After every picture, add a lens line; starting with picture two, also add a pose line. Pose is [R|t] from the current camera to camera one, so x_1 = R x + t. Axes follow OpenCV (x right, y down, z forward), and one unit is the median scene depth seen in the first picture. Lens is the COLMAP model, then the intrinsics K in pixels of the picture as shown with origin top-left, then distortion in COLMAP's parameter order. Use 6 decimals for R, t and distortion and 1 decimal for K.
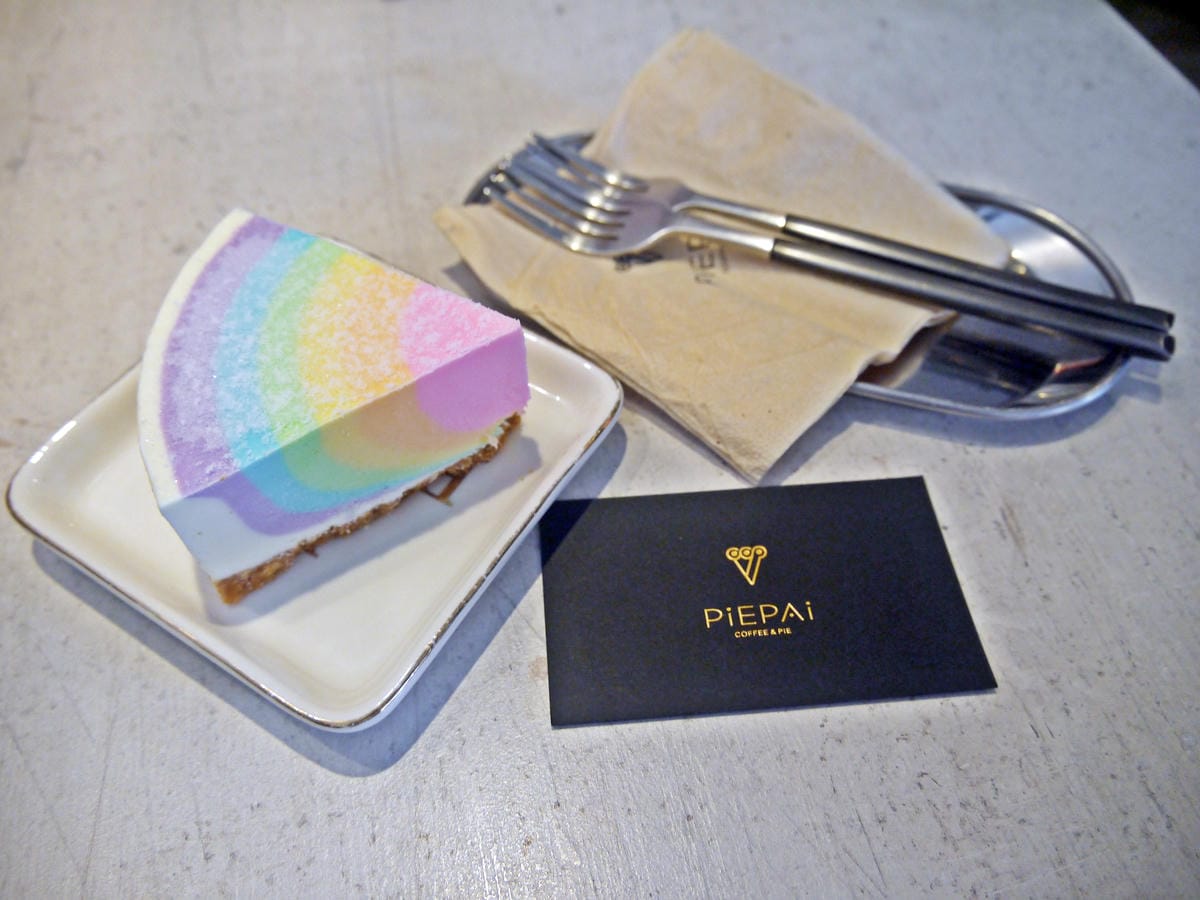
lens RADIAL K [[1008.6, 0, 600.0], [0, 1008.6, 450.0], [0, 0, 1]] dist [-0.036675, 0.011549]
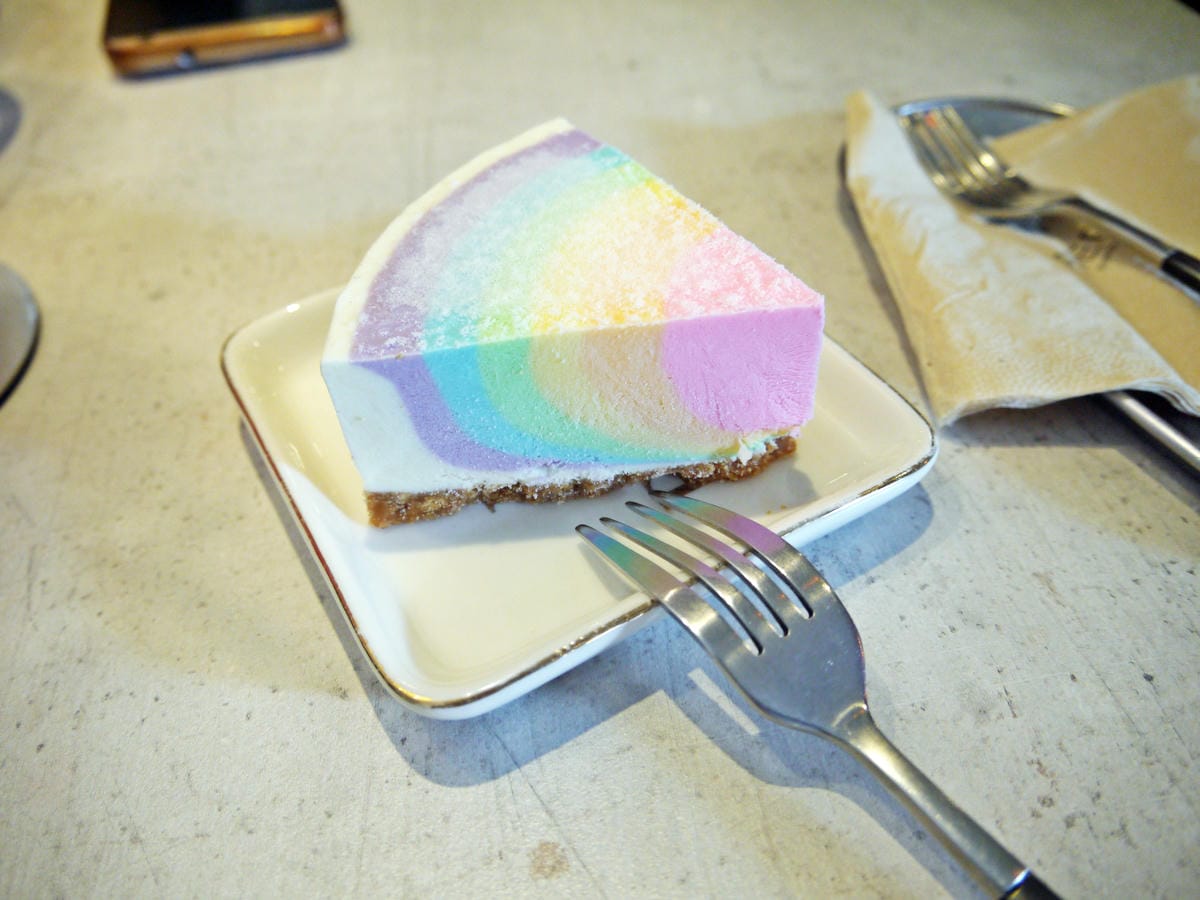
lens RADIAL K [[1039.4, 0, 600.0], [0, 1039.4, 450.0], [0, 0, 1]] dist [-0.120934, 0.002004]
pose [[0.891682, 0.314524, -0.325541, 0.052995], [-0.349566, 0.935367, -0.053774, 0.073277], [0.287587, 0.161748, 0.943997, 0.228524]]
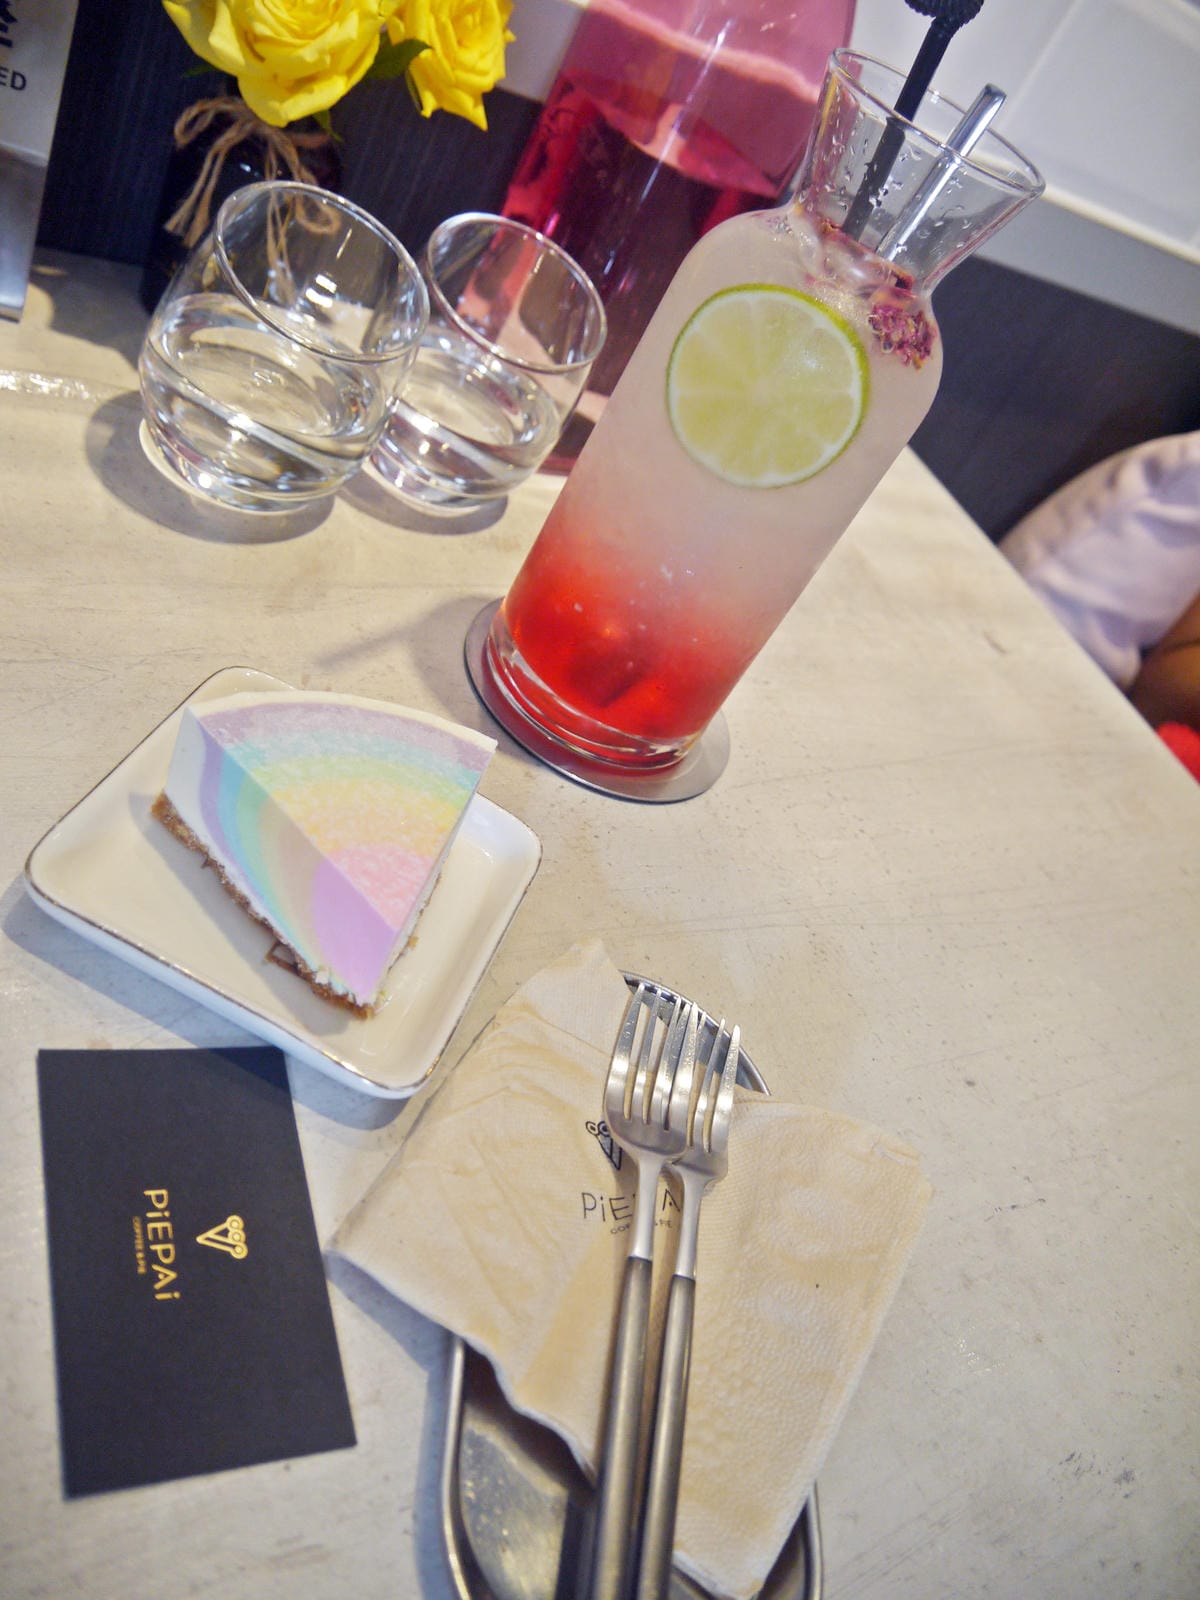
lens RADIAL K [[1344.8, 0, 600.0], [0, 1344.8, 800.0], [0, 0, 1]] dist [-0.036675, 0.011549]
pose [[0.225624, 0.734882, -0.639564, 0.747676], [-0.956250, 0.292549, -0.001194, -0.351897], [0.186226, 0.611853, 0.768737, -0.143574]]
